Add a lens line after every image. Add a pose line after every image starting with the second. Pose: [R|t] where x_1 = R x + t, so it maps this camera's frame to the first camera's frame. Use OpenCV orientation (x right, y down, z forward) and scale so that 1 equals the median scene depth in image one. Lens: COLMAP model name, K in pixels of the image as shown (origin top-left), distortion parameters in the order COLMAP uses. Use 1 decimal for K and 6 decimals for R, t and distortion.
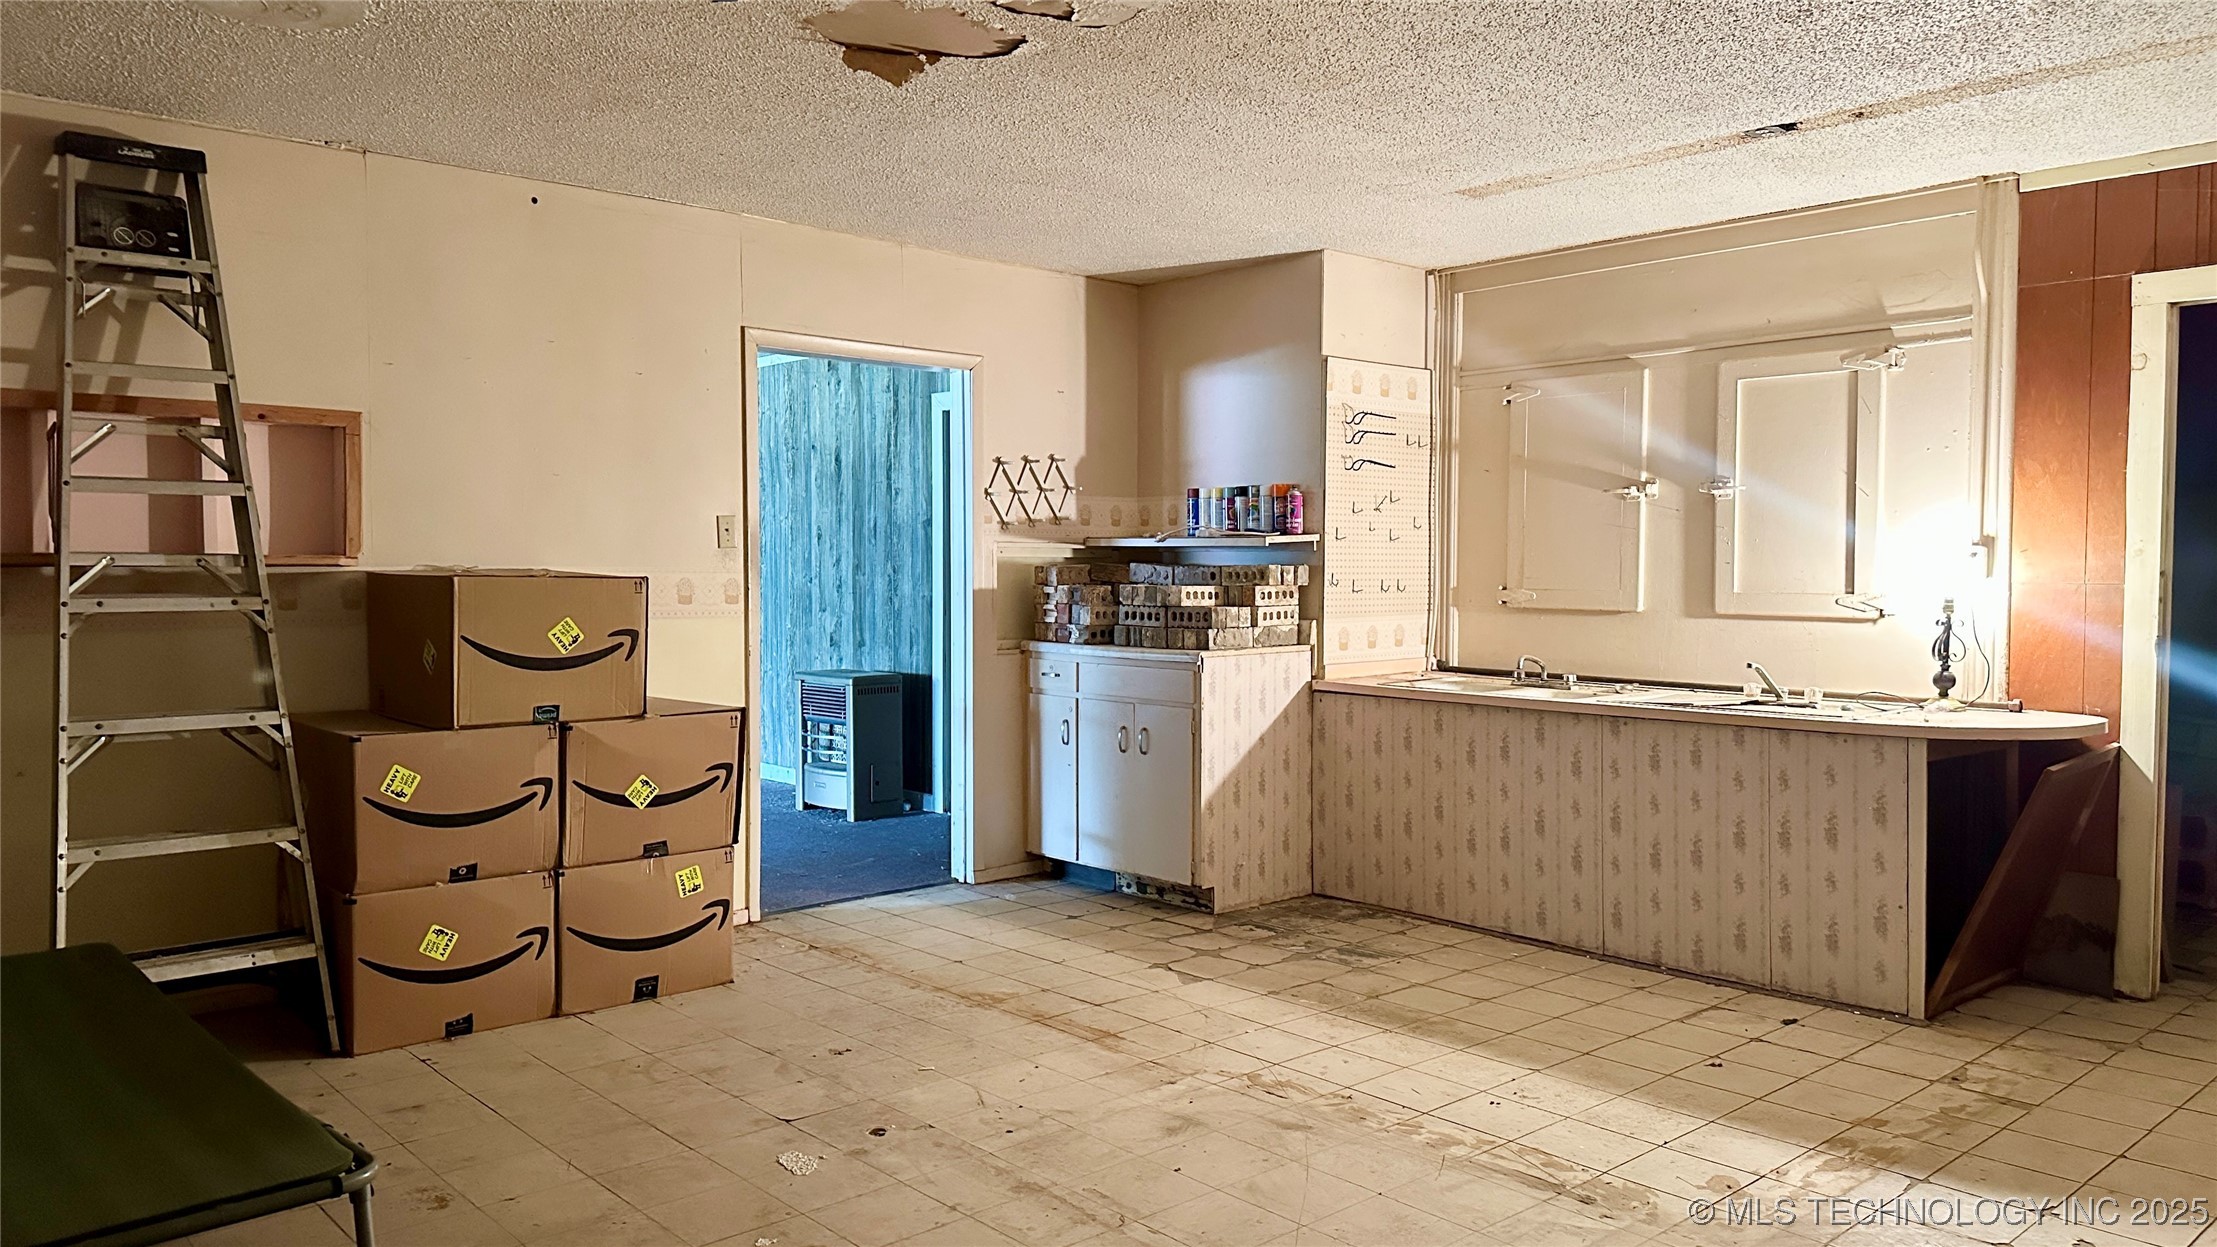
lens RADIAL K [[1574.7, 0, 1089.8], [0, 1574.7, 622.3], [0, 0, 1]] dist [0.078469, -0.131851]
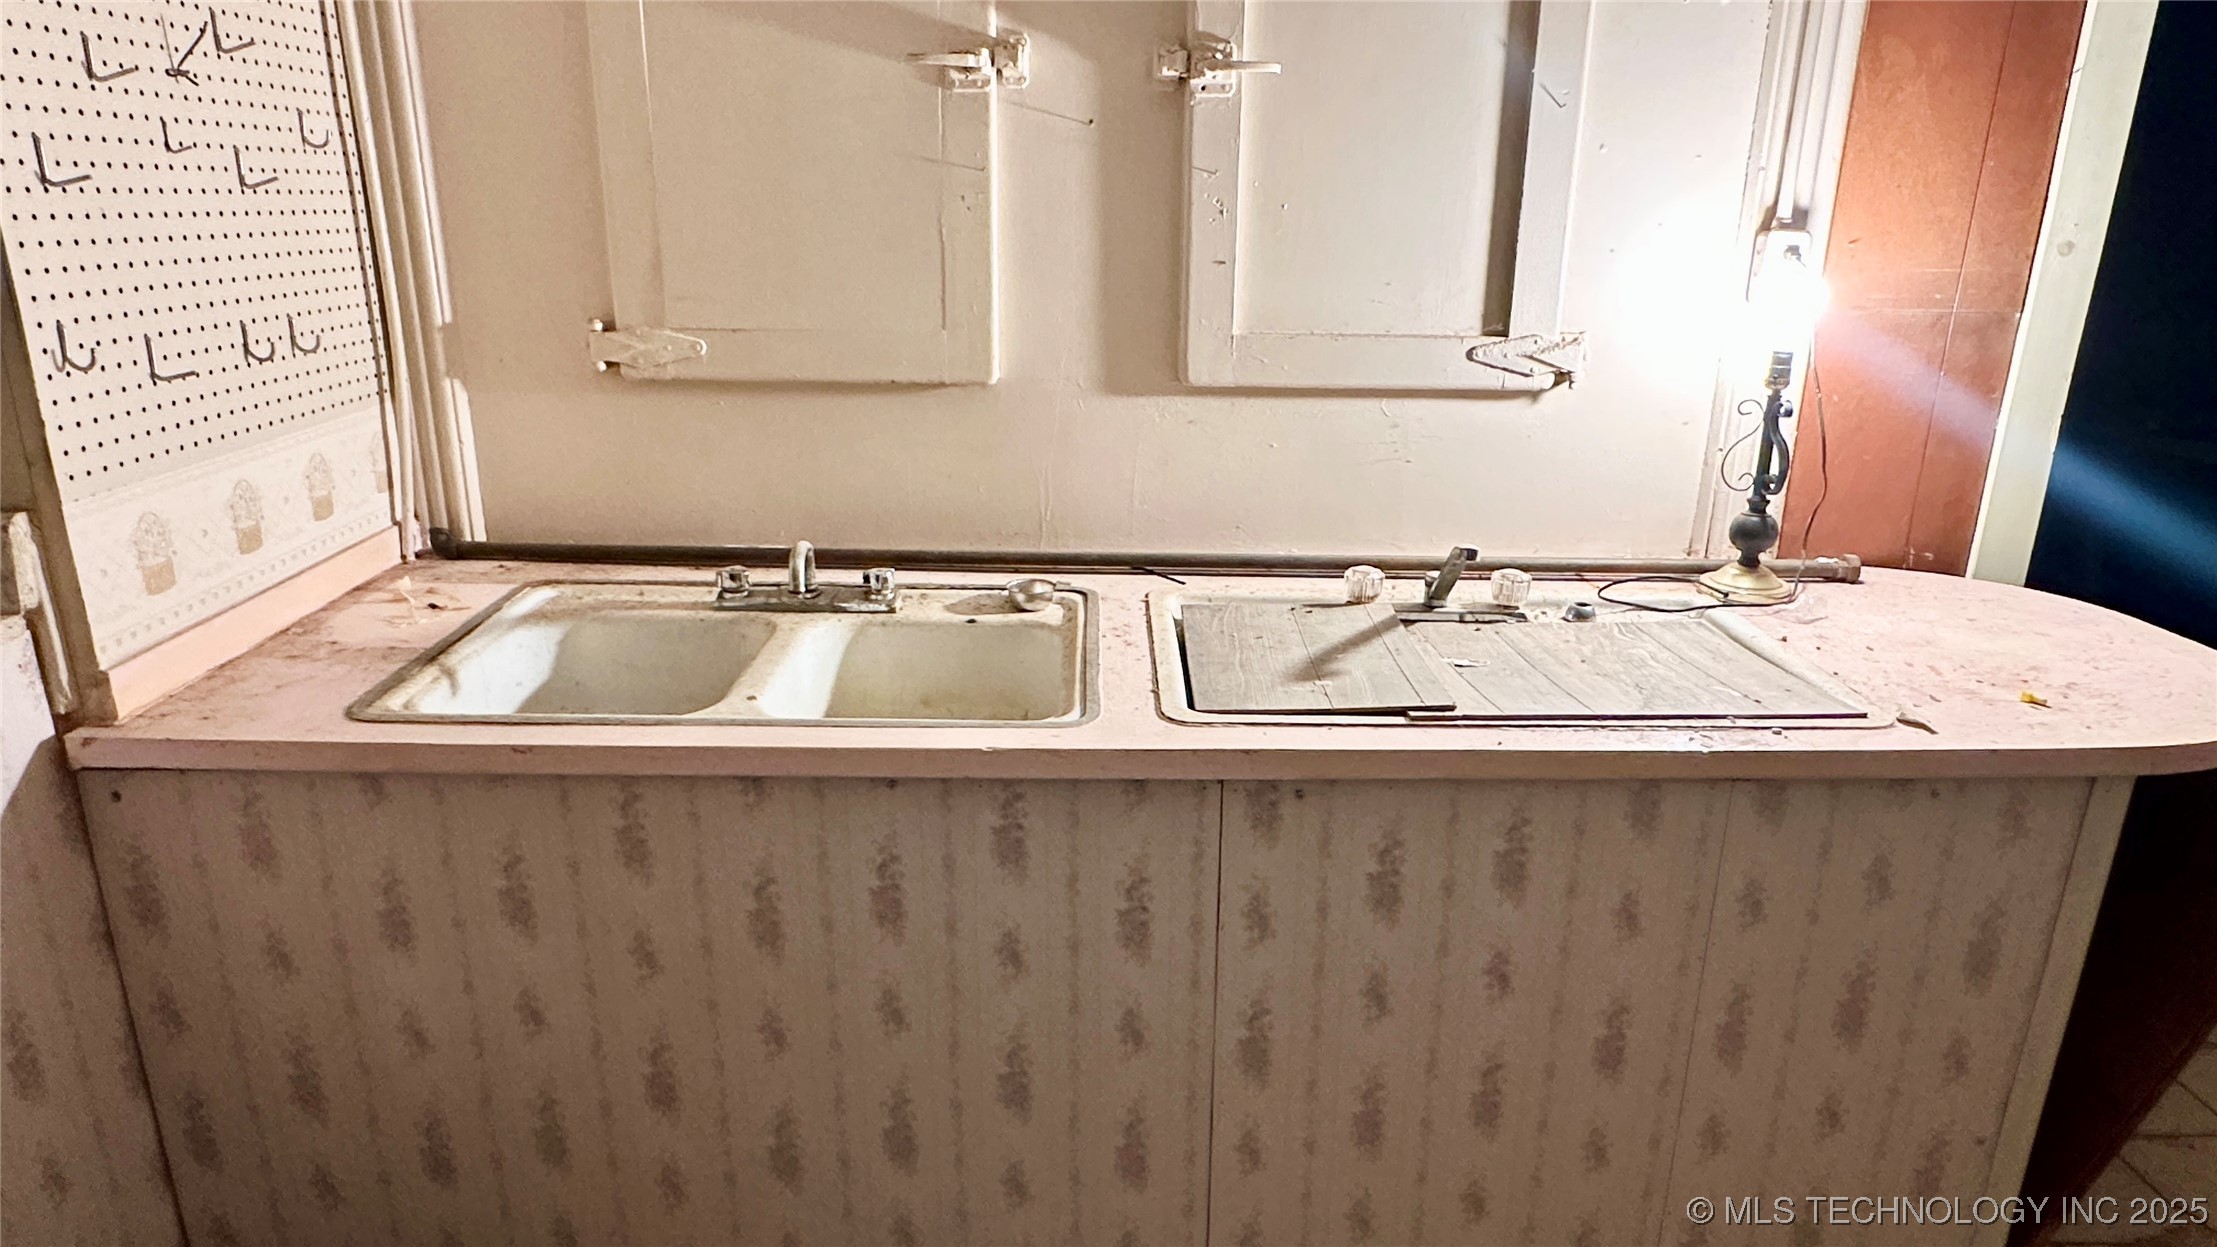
lens RADIAL K [[1405.1, 0, 1108.5], [0, 1405.1, 623.5], [0, 0, 1]] dist [0.002599, 0.000199]
pose [[0.655868, -0.222734, 0.721267, 0.095583], [0.018345, 0.959899, 0.279745, -0.049706], [-0.754652, -0.170244, 0.633654, 0.769680]]
